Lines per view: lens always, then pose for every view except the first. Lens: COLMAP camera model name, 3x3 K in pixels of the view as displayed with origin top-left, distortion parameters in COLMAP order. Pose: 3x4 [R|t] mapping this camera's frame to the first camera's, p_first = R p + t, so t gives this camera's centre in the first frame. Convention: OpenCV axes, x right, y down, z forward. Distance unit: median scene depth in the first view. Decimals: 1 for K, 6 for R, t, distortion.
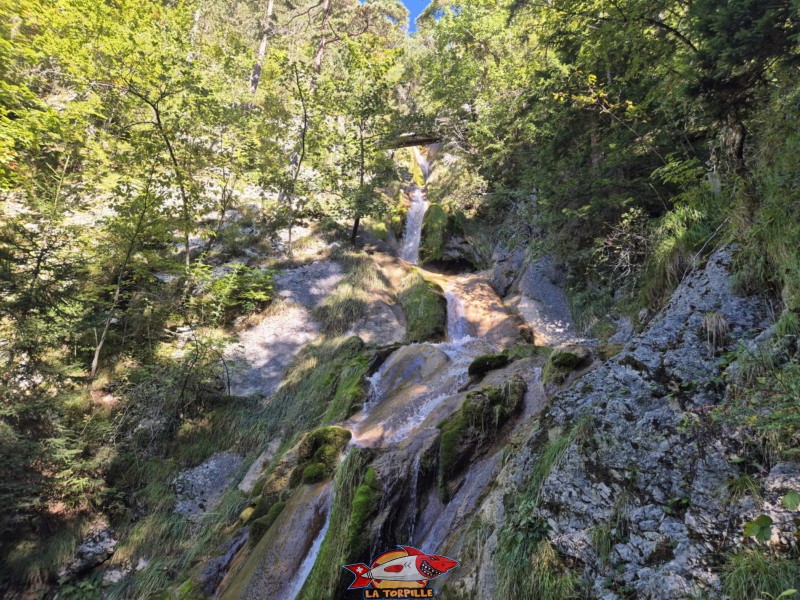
lens RADIAL K [[517.2, 0, 405.8], [0, 517.2, 296.4], [0, 0, 1]] dist [0.039118, -0.003068]
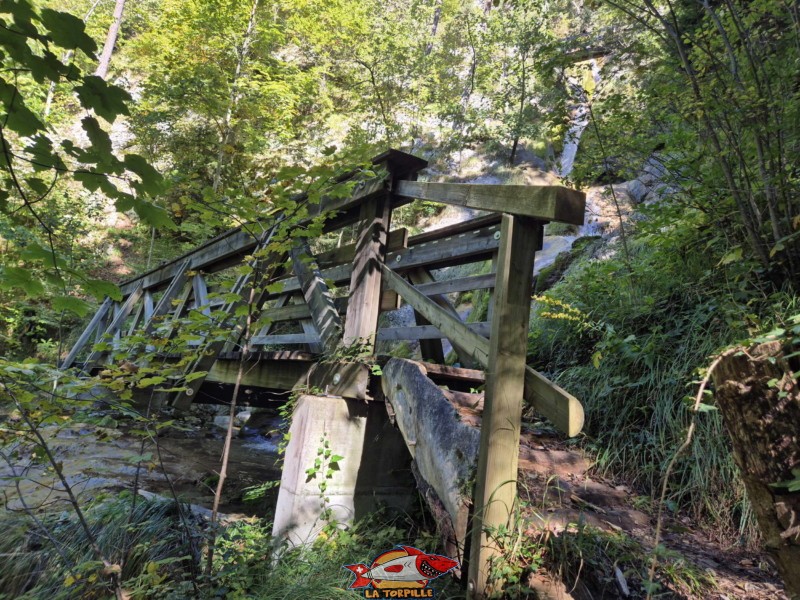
lens RADIAL K [[517.2, 0, 405.8], [0, 517.2, 296.4], [0, 0, 1]] dist [0.039118, -0.003068]
pose [[0.944709, 0.049295, -0.324184, 0.138163], [-0.000123, 0.988689, 0.149980, 0.052646], [0.327910, -0.141647, 0.934030, -0.494219]]
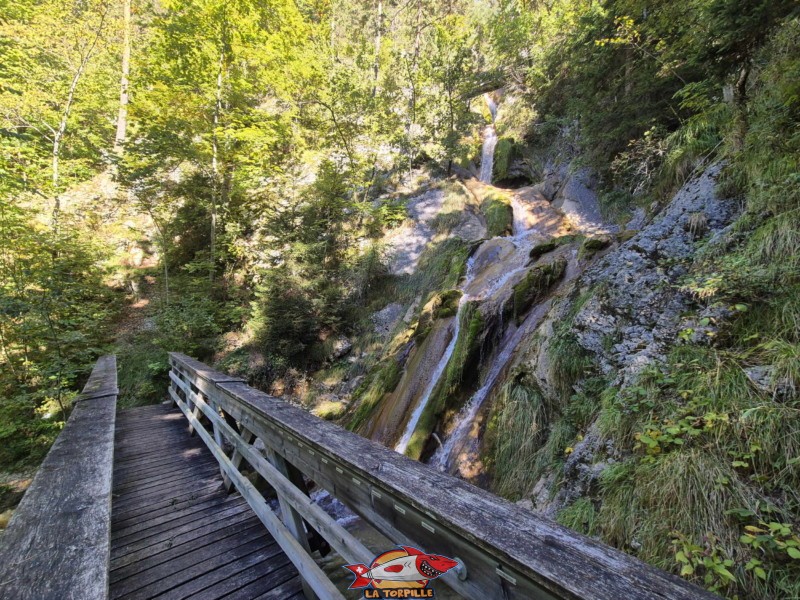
lens RADIAL K [[317.6, 0, 400.0], [0, 317.6, 300.0], [0, 0, 1]] dist [-0.000834, -0.000117]
pose [[0.967574, -0.032317, -0.250510, -0.029878], [0.102986, 0.956075, 0.274435, -0.038014], [0.230638, -0.291336, 0.928402, -0.095946]]
